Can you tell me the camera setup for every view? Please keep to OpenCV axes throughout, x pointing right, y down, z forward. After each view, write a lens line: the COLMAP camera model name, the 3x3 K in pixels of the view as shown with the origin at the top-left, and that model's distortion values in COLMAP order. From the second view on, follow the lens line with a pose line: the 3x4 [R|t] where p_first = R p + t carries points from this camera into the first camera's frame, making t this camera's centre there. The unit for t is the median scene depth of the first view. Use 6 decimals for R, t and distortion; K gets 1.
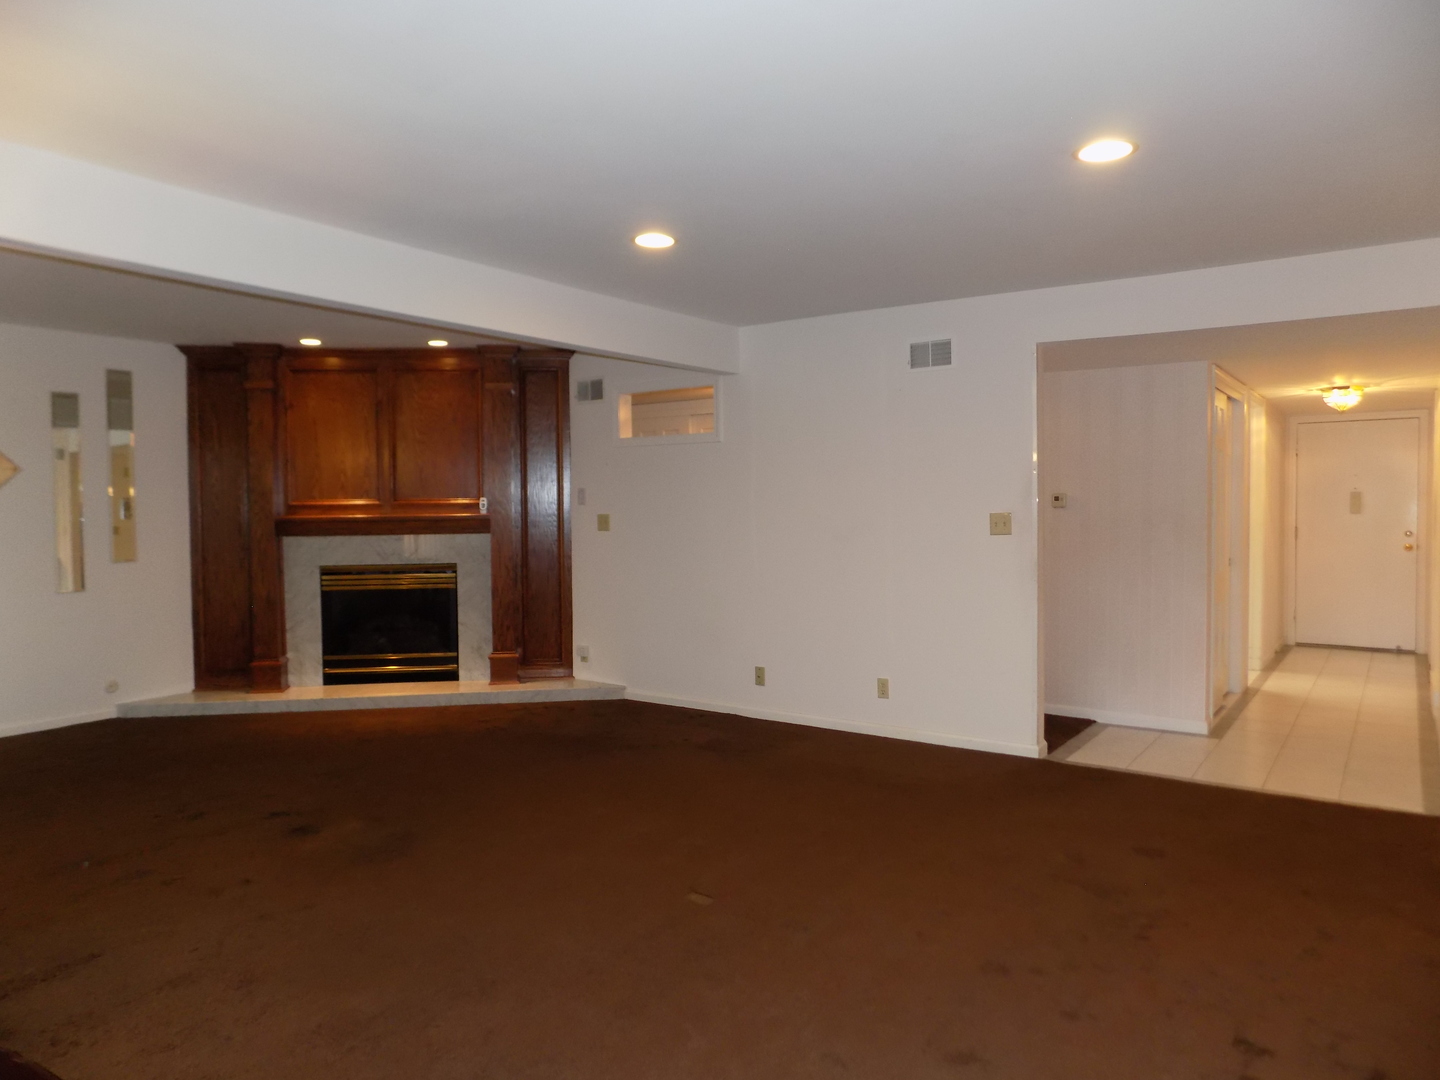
lens RADIAL K [[971.9, 0, 729.5], [0, 971.9, 532.4], [0, 0, 1]] dist [-0.067794, 0.063416]
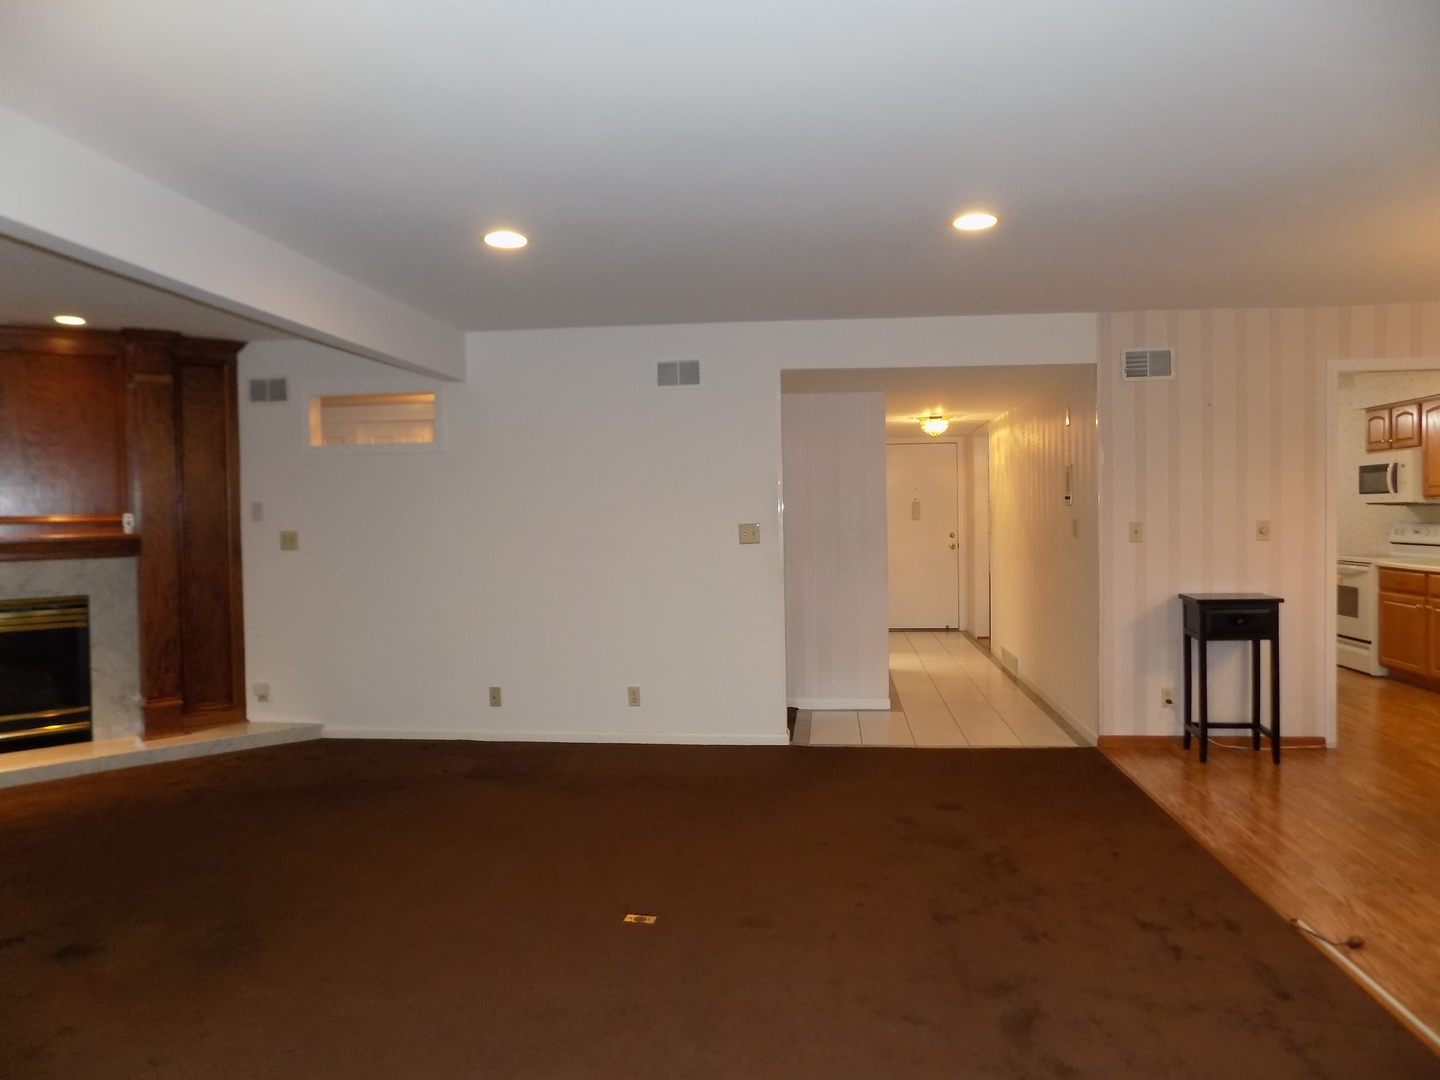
lens RADIAL K [[971.9, 0, 728.0], [0, 971.9, 531.7], [0, 0, 1]] dist [-0.067794, 0.063416]
pose [[0.873321, -0.017853, 0.486817, -0.207230], [0.024024, 0.999691, -0.006437, -0.003138], [-0.486552, 0.017317, 0.873480, 0.045027]]
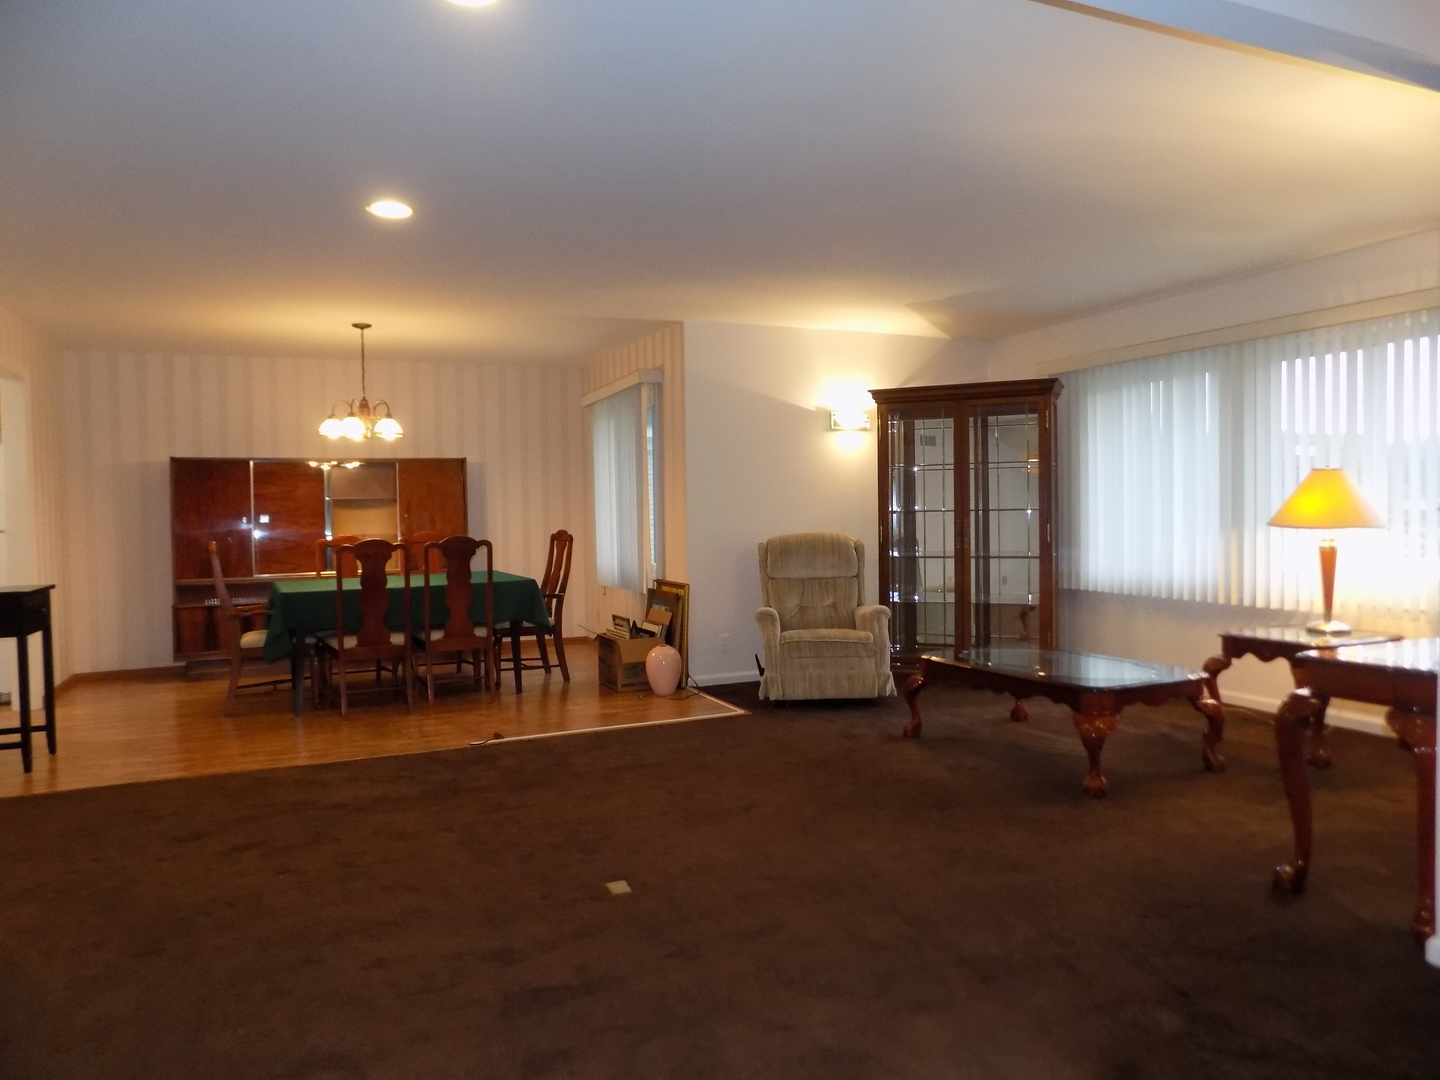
lens RADIAL K [[971.9, 0, 722.3], [0, 971.9, 532.2], [0, 0, 1]] dist [-0.067794, 0.063416]
pose [[-0.864069, 0.007535, 0.503318, -0.285886], [0.036303, 0.998217, 0.047379, -0.001815], [-0.502063, 0.059211, -0.862802, 0.850349]]
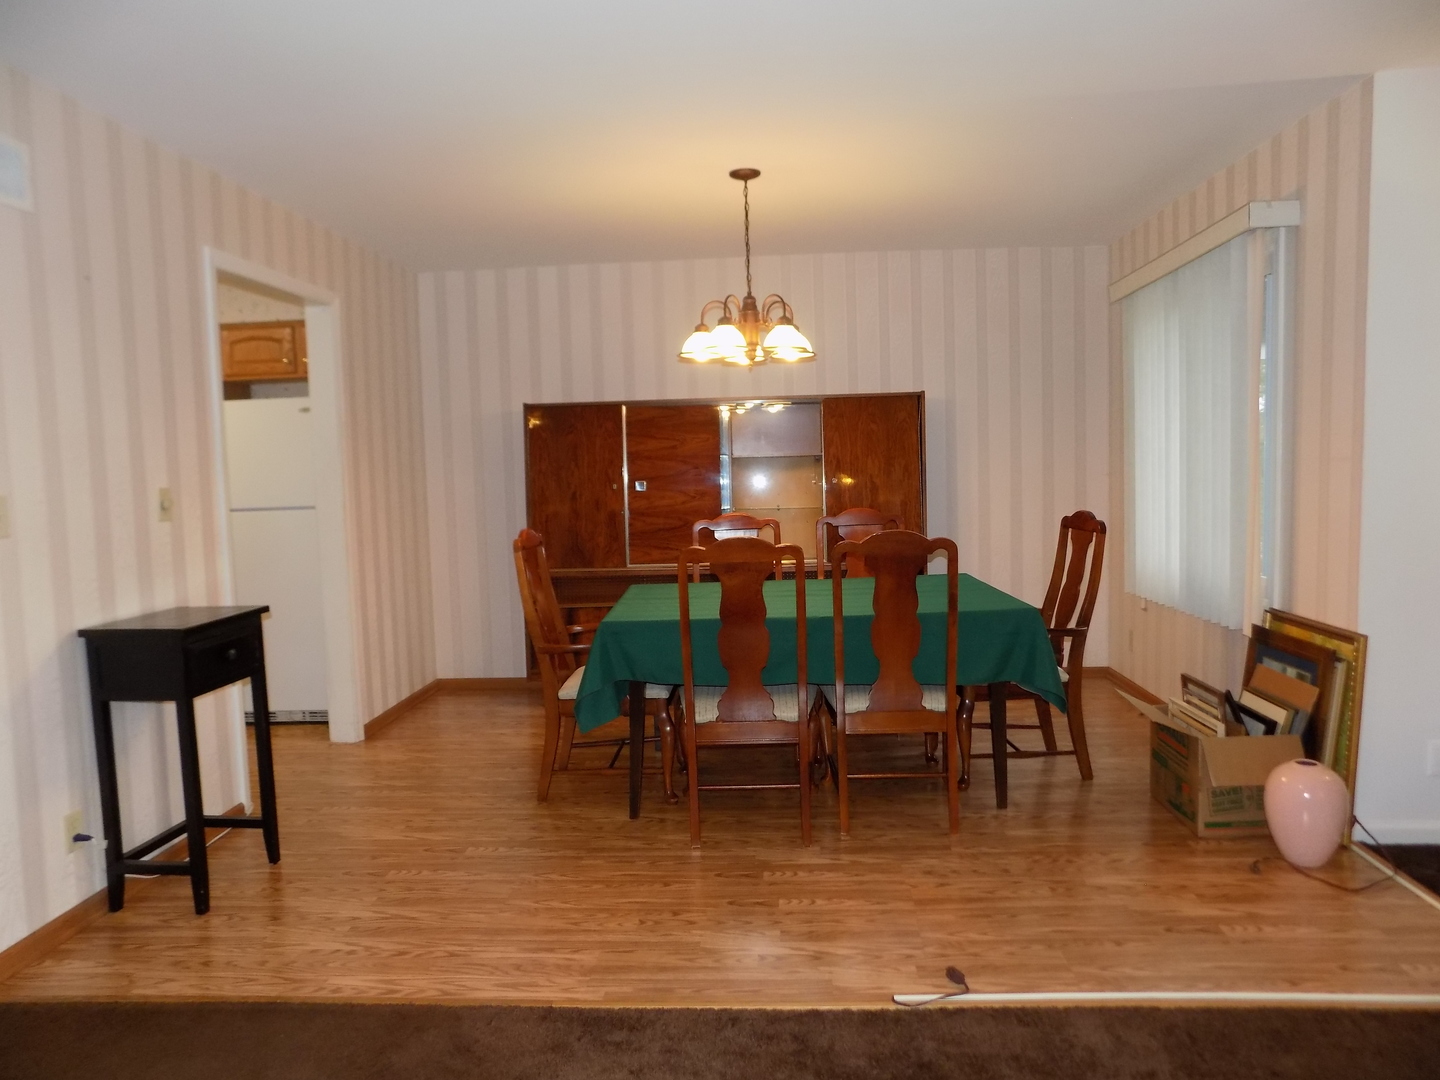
lens RADIAL K [[971.9, 0, 728.0], [0, 971.9, 533.7], [0, 0, 1]] dist [-0.067794, 0.063416]
pose [[-0.532456, -0.042372, 0.845396, 0.003697], [0.055126, 0.994890, 0.084585, -0.008866], [-0.844661, 0.091641, -0.527400, 0.533533]]
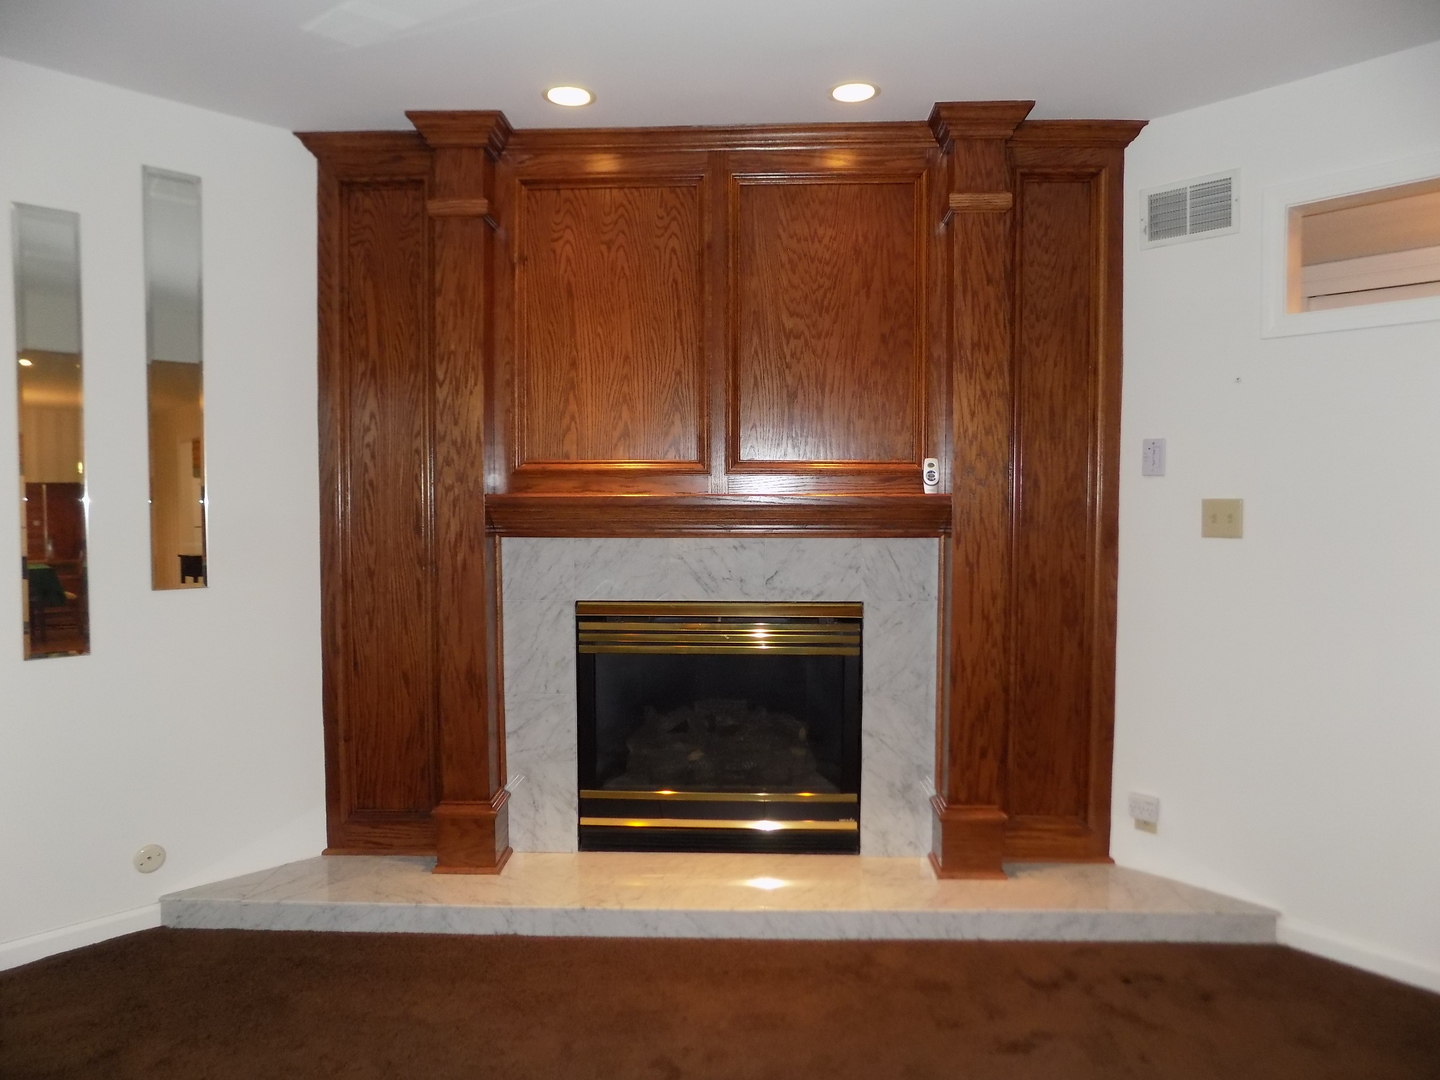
lens RADIAL K [[971.9, 0, 731.6], [0, 971.9, 540.6], [0, 0, 1]] dist [-0.067794, 0.063416]
pose [[0.981866, 0.018739, -0.188649, -0.262676], [-0.016238, 0.999759, 0.014798, -0.003029], [0.188881, -0.011466, 0.981933, 0.550536]]
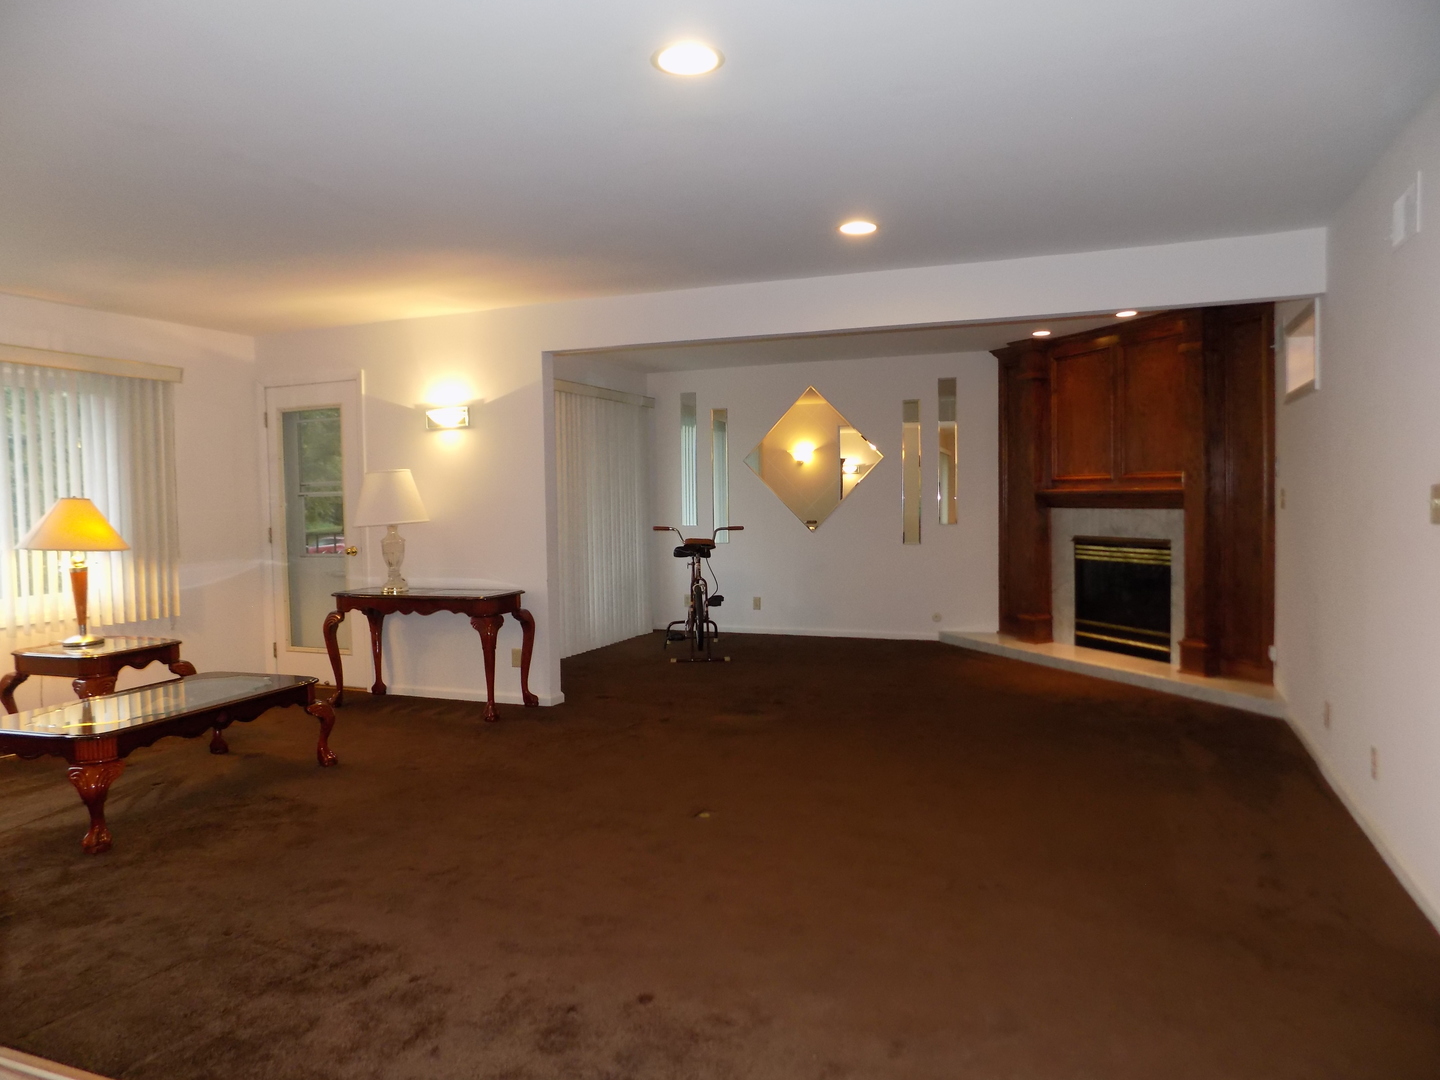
lens RADIAL K [[971.9, 0, 720.8], [0, 971.9, 536.2], [0, 0, 1]] dist [-0.067794, 0.063416]
pose [[0.228396, 0.050320, -0.972267, 0.543500], [-0.012806, 0.998732, 0.048681, -0.012483], [0.973484, 0.001333, 0.228751, 0.362614]]
